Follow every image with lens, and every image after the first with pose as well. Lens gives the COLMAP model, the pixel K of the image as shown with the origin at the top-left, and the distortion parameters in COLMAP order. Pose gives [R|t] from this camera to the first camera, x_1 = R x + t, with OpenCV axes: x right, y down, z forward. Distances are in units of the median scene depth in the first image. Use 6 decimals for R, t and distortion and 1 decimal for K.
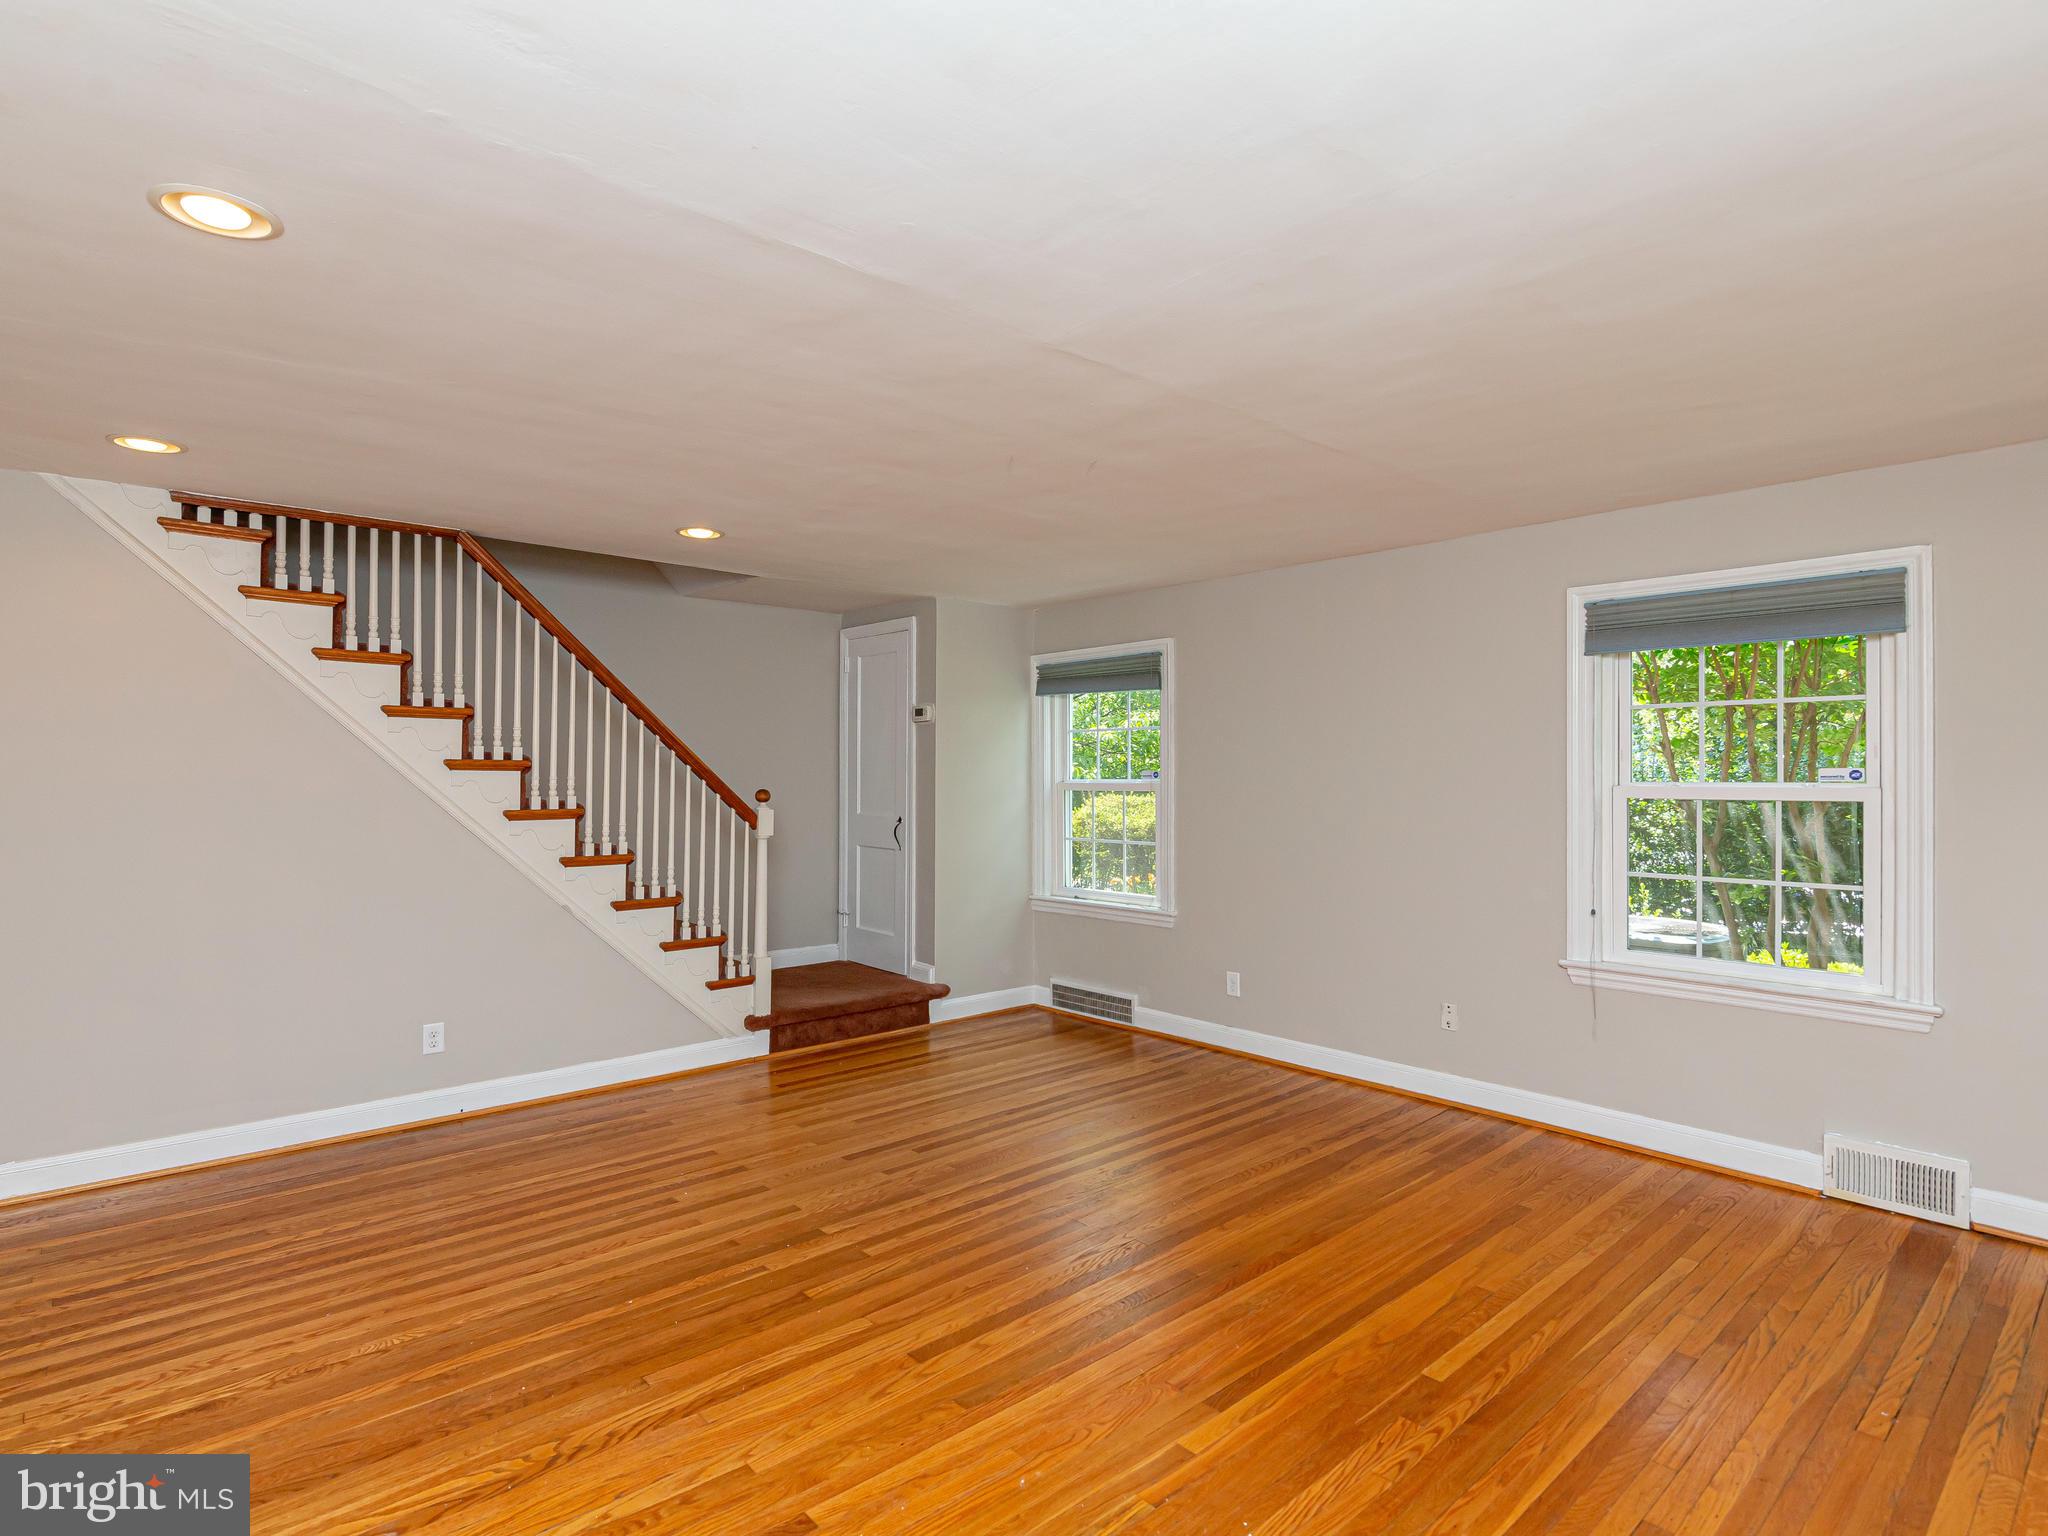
lens RADIAL K [[1041.5, 0, 1015.6], [0, 1041.5, 767.1], [0, 0, 1]] dist [-0.002529, -0.001551]
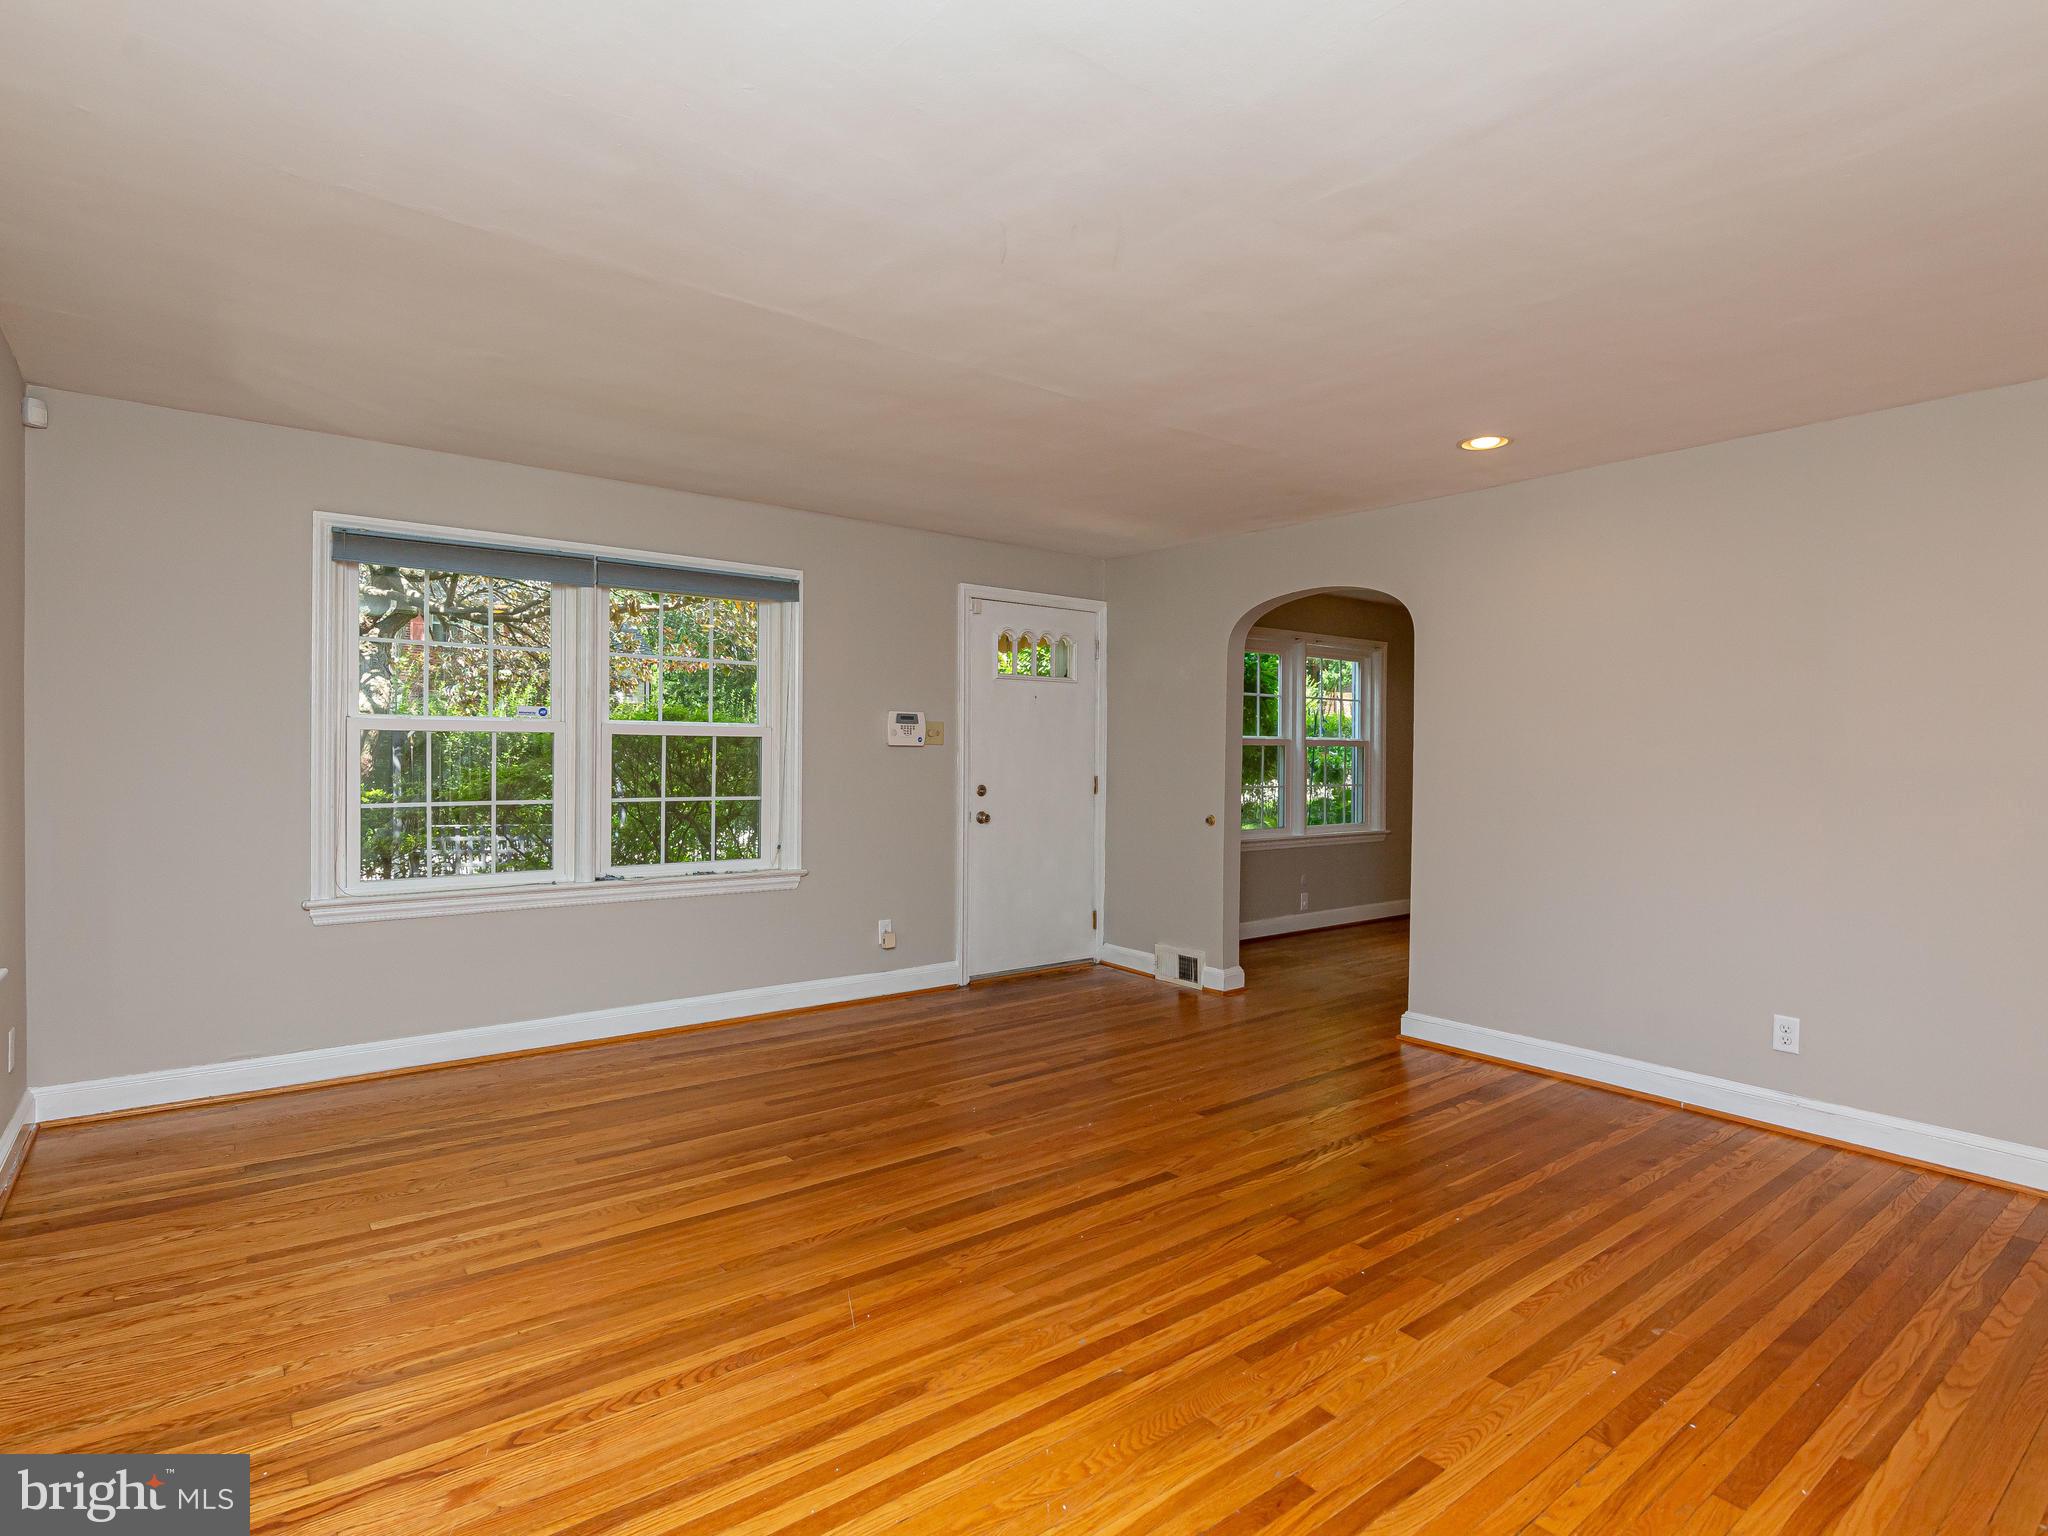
lens RADIAL K [[1134.5, 0, 1081.0], [0, 1134.5, 772.3], [0, 0, 1]] dist [0.003163, -0.000217]
pose [[-0.999792, -0.014808, 0.014024, 0.003005], [-0.014690, 0.999856, 0.008465, 0.046136], [-0.014147, 0.008257, -0.999866, 1.776751]]
